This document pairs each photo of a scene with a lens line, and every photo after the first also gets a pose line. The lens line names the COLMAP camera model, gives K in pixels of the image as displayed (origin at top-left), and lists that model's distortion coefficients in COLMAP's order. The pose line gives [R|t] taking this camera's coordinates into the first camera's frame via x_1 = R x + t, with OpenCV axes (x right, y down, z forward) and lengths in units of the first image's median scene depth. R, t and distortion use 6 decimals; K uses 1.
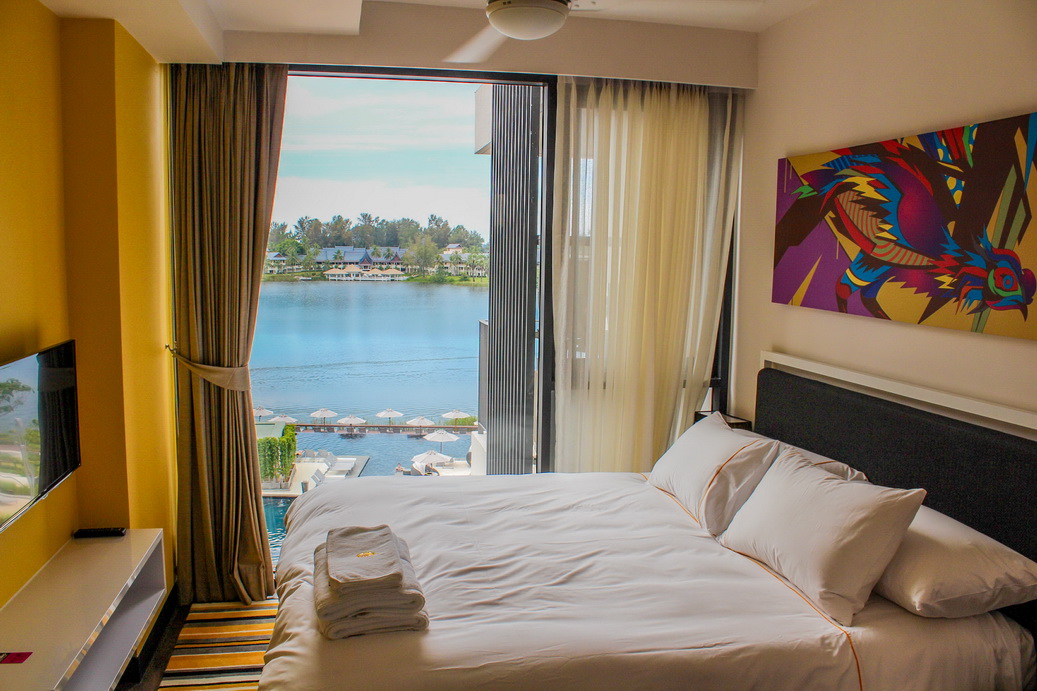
lens RADIAL K [[858.5, 0, 518.5], [0, 858.5, 355.7], [0, 0, 1]] dist [-0.115396, 0.065620]
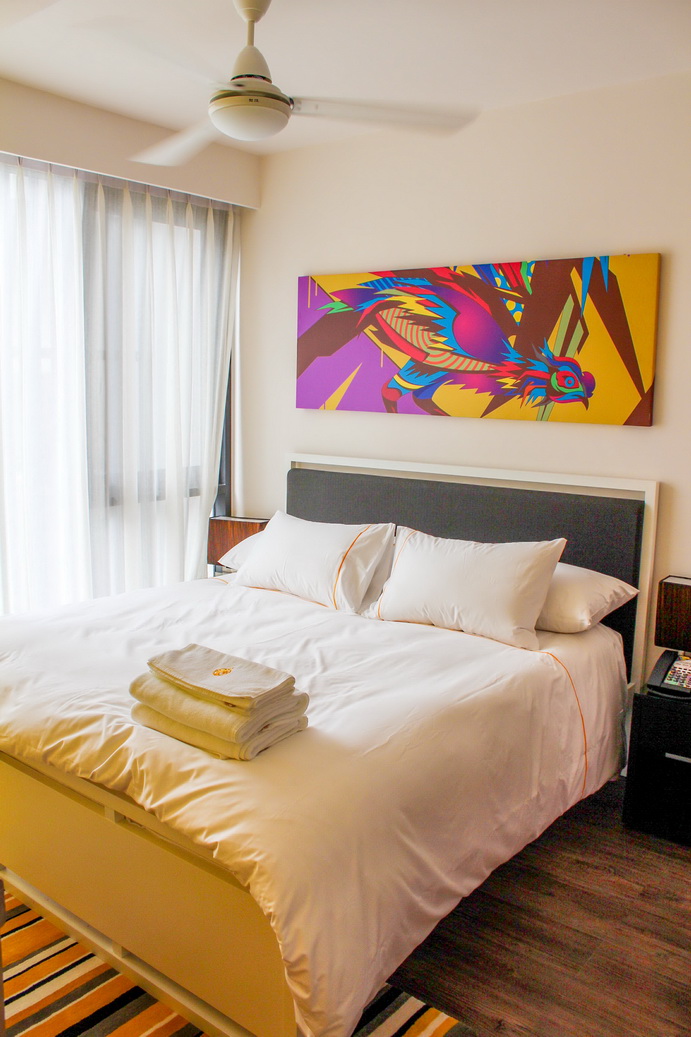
lens RADIAL K [[858.5, 0, 345.6], [0, 858.5, 513.2], [0, 0, 1]] dist [-0.115396, 0.065620]
pose [[0.770456, -0.097203, 0.630039, -0.496725], [0.071441, 0.995247, 0.066184, 0.005252], [-0.633477, -0.005981, 0.773738, 0.141180]]
